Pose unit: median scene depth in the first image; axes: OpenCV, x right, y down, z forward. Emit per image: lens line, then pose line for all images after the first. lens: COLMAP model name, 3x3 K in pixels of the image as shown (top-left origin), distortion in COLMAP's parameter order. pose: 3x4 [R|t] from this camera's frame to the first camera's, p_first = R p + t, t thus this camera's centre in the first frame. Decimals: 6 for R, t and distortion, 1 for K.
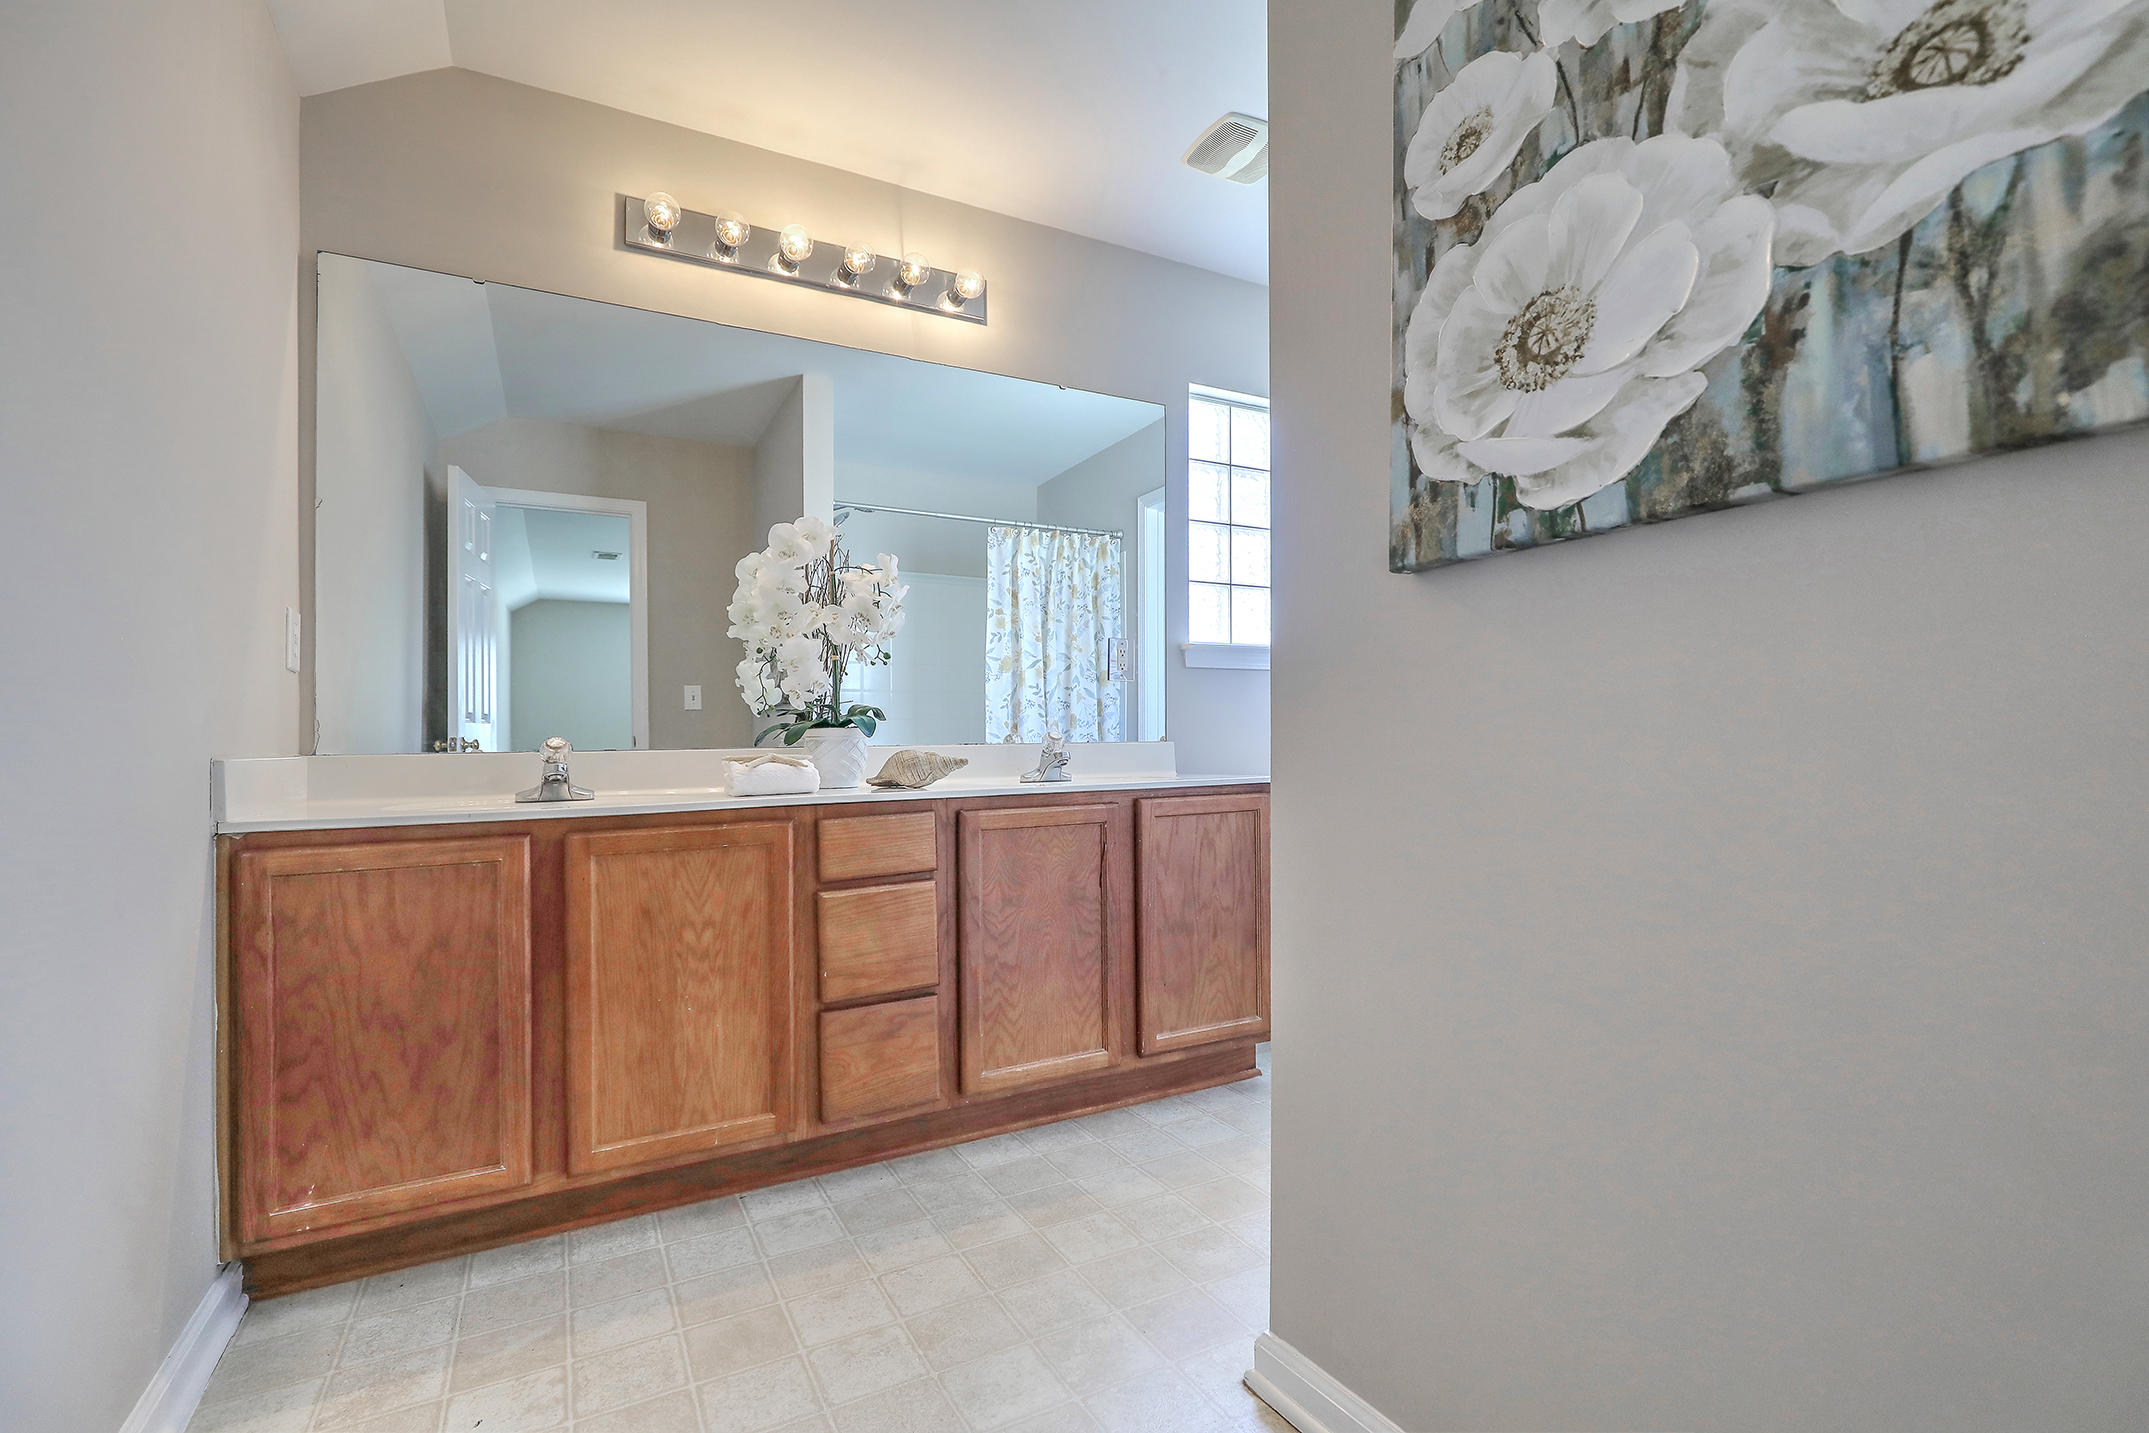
lens RADIAL K [[976.9, 0, 1078.5], [0, 976.9, 721.1], [0, 0, 1]] dist [0.001749, 0.000103]
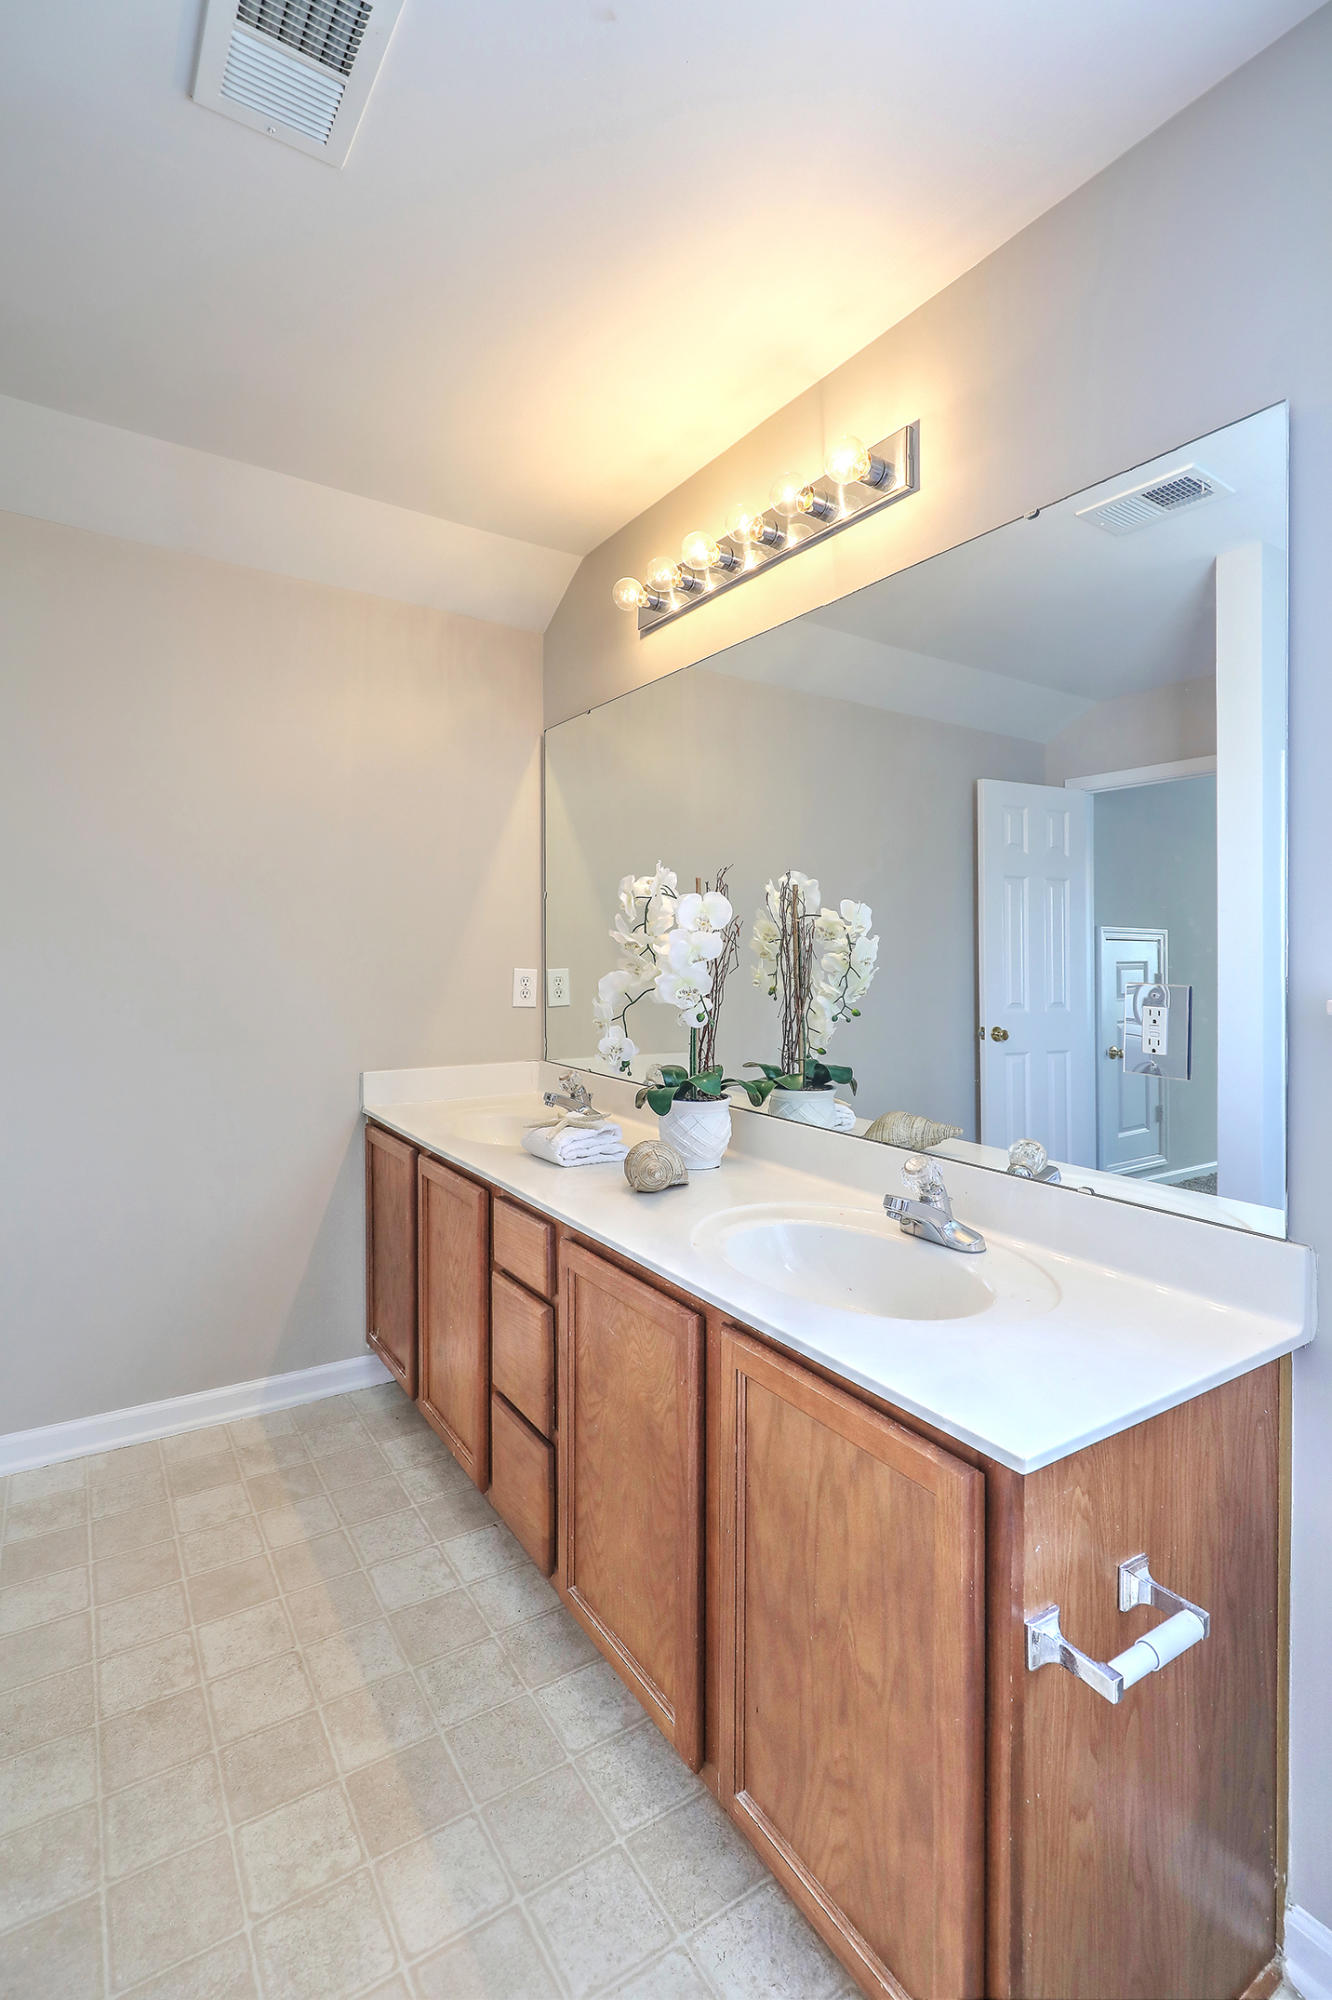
lens RADIAL K [[909.1, 0, 707.1], [0, 909.1, 938.7], [0, 0, 1]] dist [0.001749, 0.000103]
pose [[0.097878, 0.003378, -0.995193, 0.656845], [0.009484, 0.999946, 0.004327, -0.160356], [0.995153, -0.009862, 0.097840, 1.095870]]
